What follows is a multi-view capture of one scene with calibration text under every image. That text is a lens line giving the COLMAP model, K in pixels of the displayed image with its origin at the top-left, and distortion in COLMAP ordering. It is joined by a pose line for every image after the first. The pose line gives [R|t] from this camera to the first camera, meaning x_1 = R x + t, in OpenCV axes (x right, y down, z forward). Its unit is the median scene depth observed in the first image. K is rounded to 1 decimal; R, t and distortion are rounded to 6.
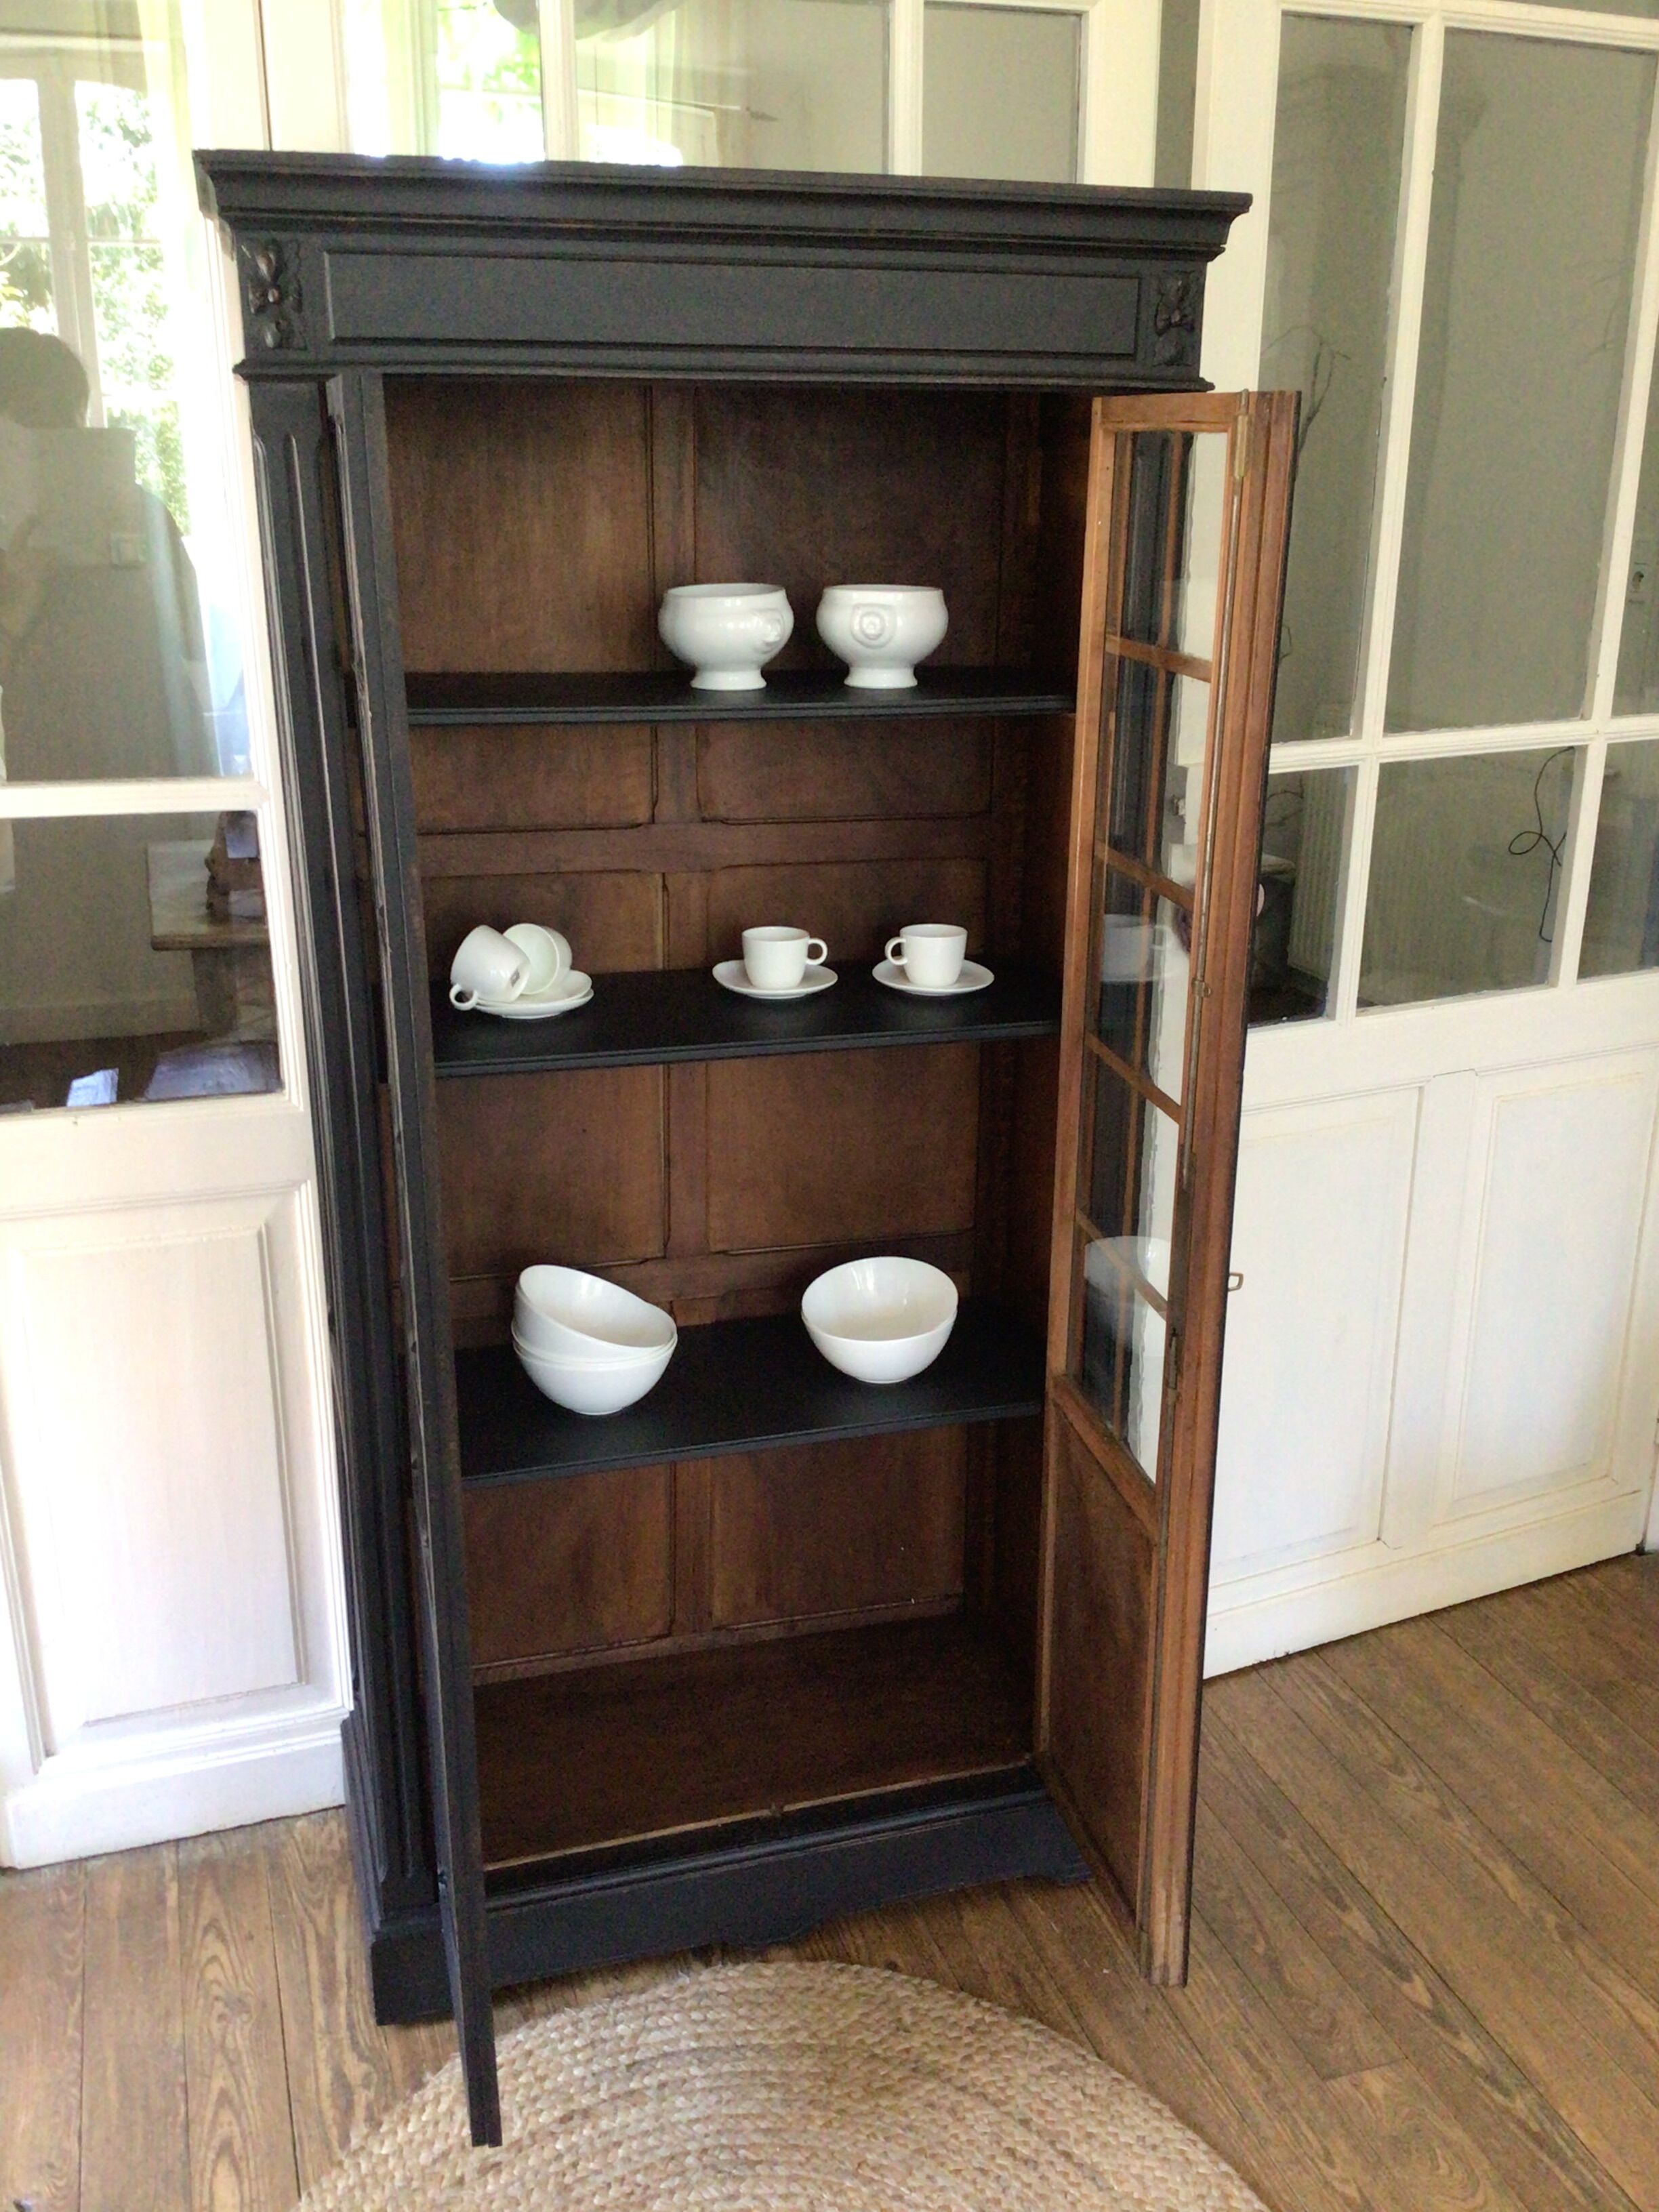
lens RADIAL K [[1985.8, 0, 755.4], [0, 1985.8, 1098.2], [0, 0, 1]] dist [0.000639, -0.006758]
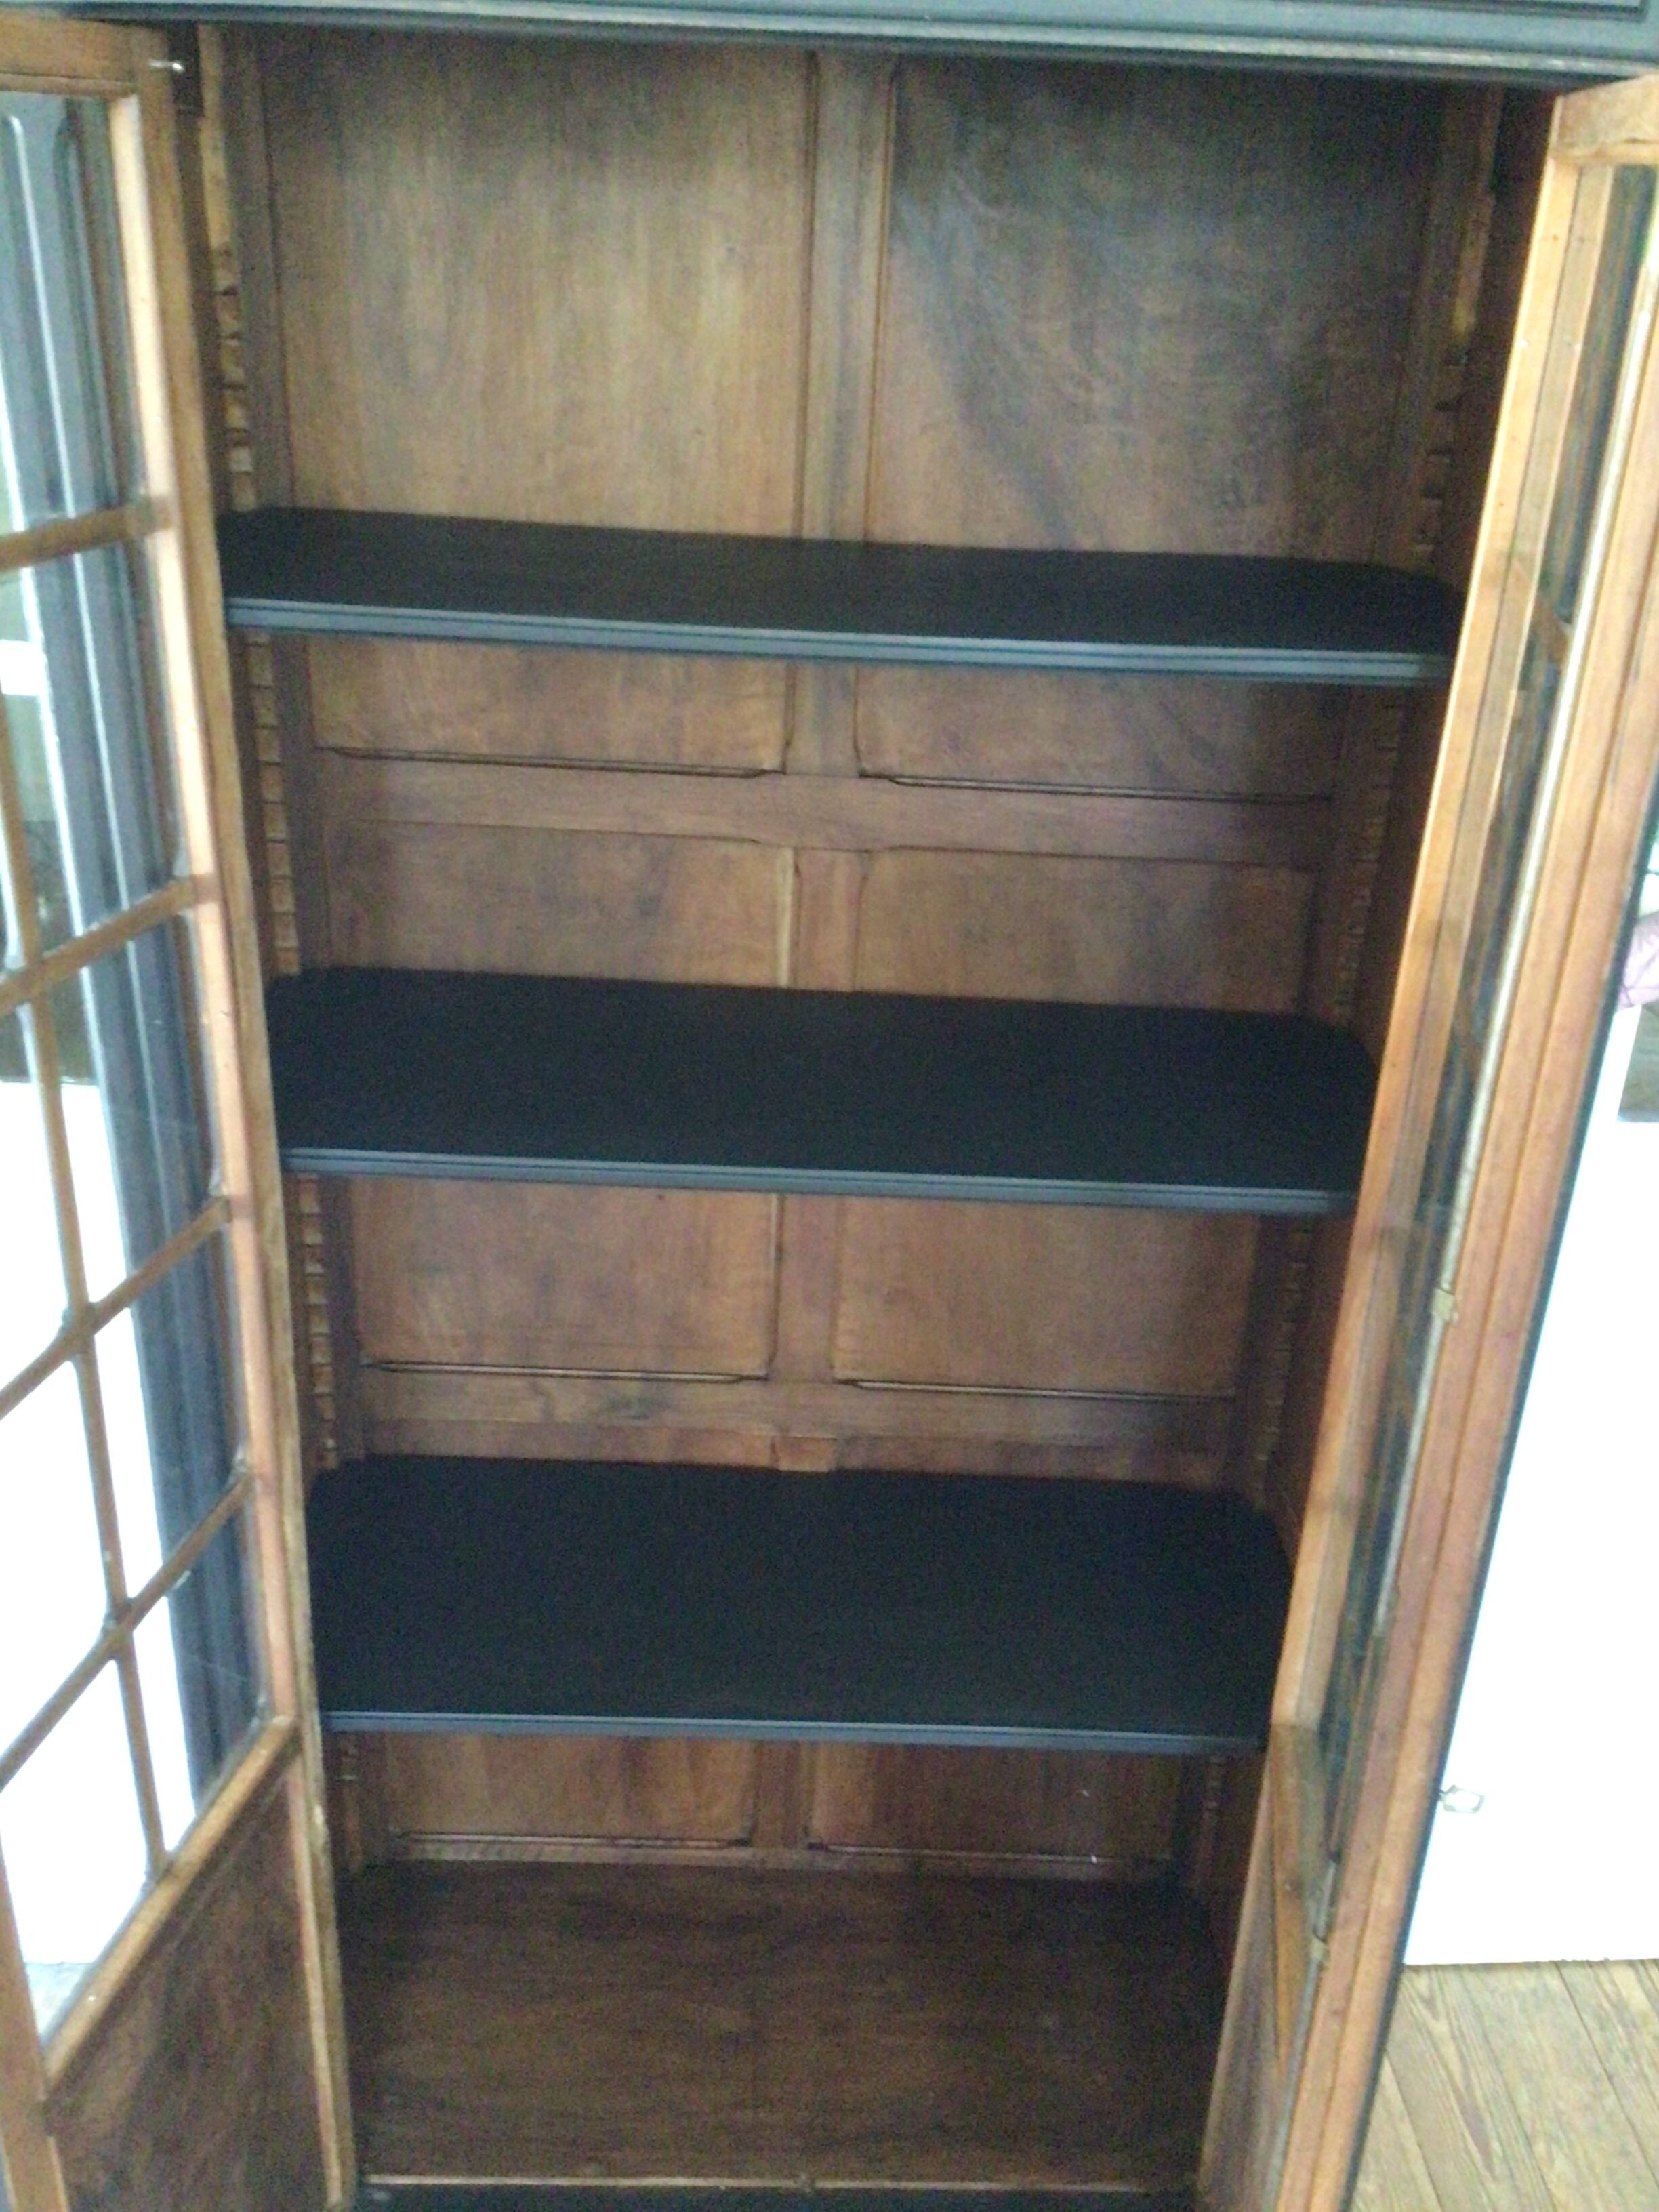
lens RADIAL K [[1985.8, 0, 755.4], [0, 1985.8, 1098.2], [0, 0, 1]] dist [0.000639, -0.006758]
pose [[0.964134, 0.136635, -0.227544, 0.111582], [-0.107627, 0.984928, 0.135397, -0.130626], [0.242614, -0.106052, 0.964309, 0.387686]]
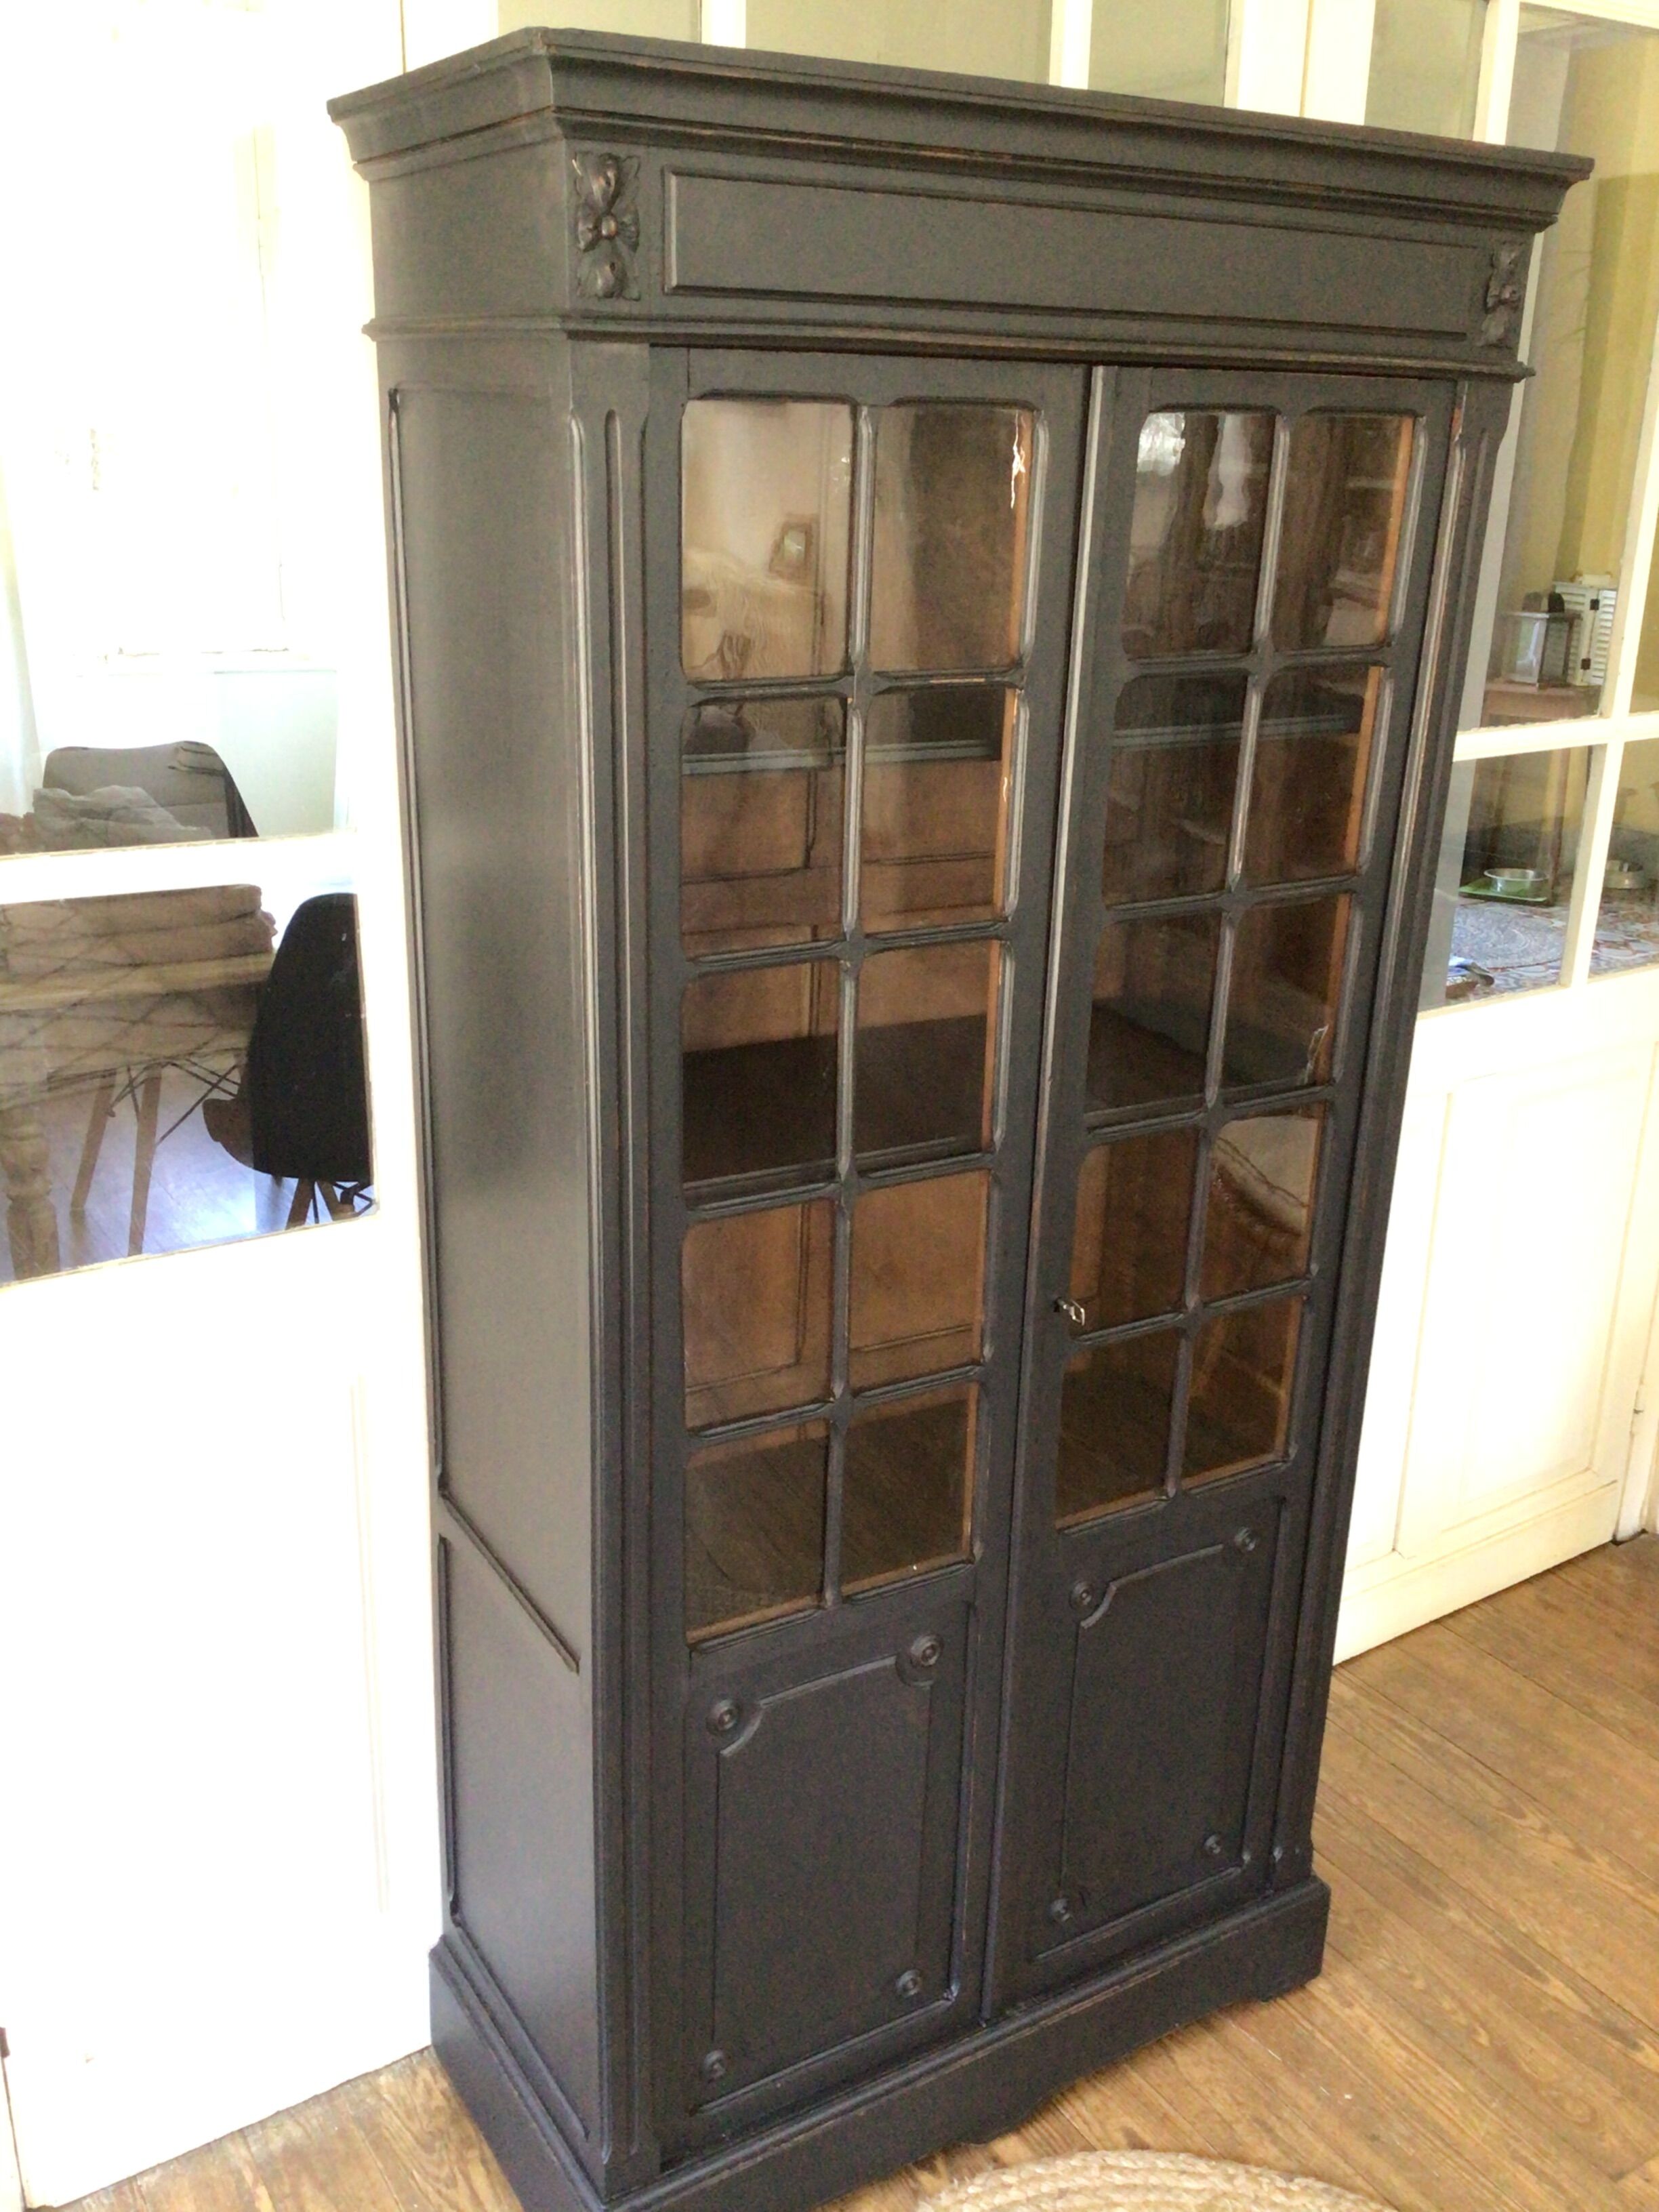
lens RADIAL K [[1985.8, 0, 755.4], [0, 1985.8, 1098.2], [0, 0, 1]] dist [0.000639, -0.006758]
pose [[0.969000, -0.065702, 0.238164, -0.302327], [0.063608, 0.997839, 0.016476, -0.059967], [-0.238732, -0.000816, 0.971085, 0.186004]]
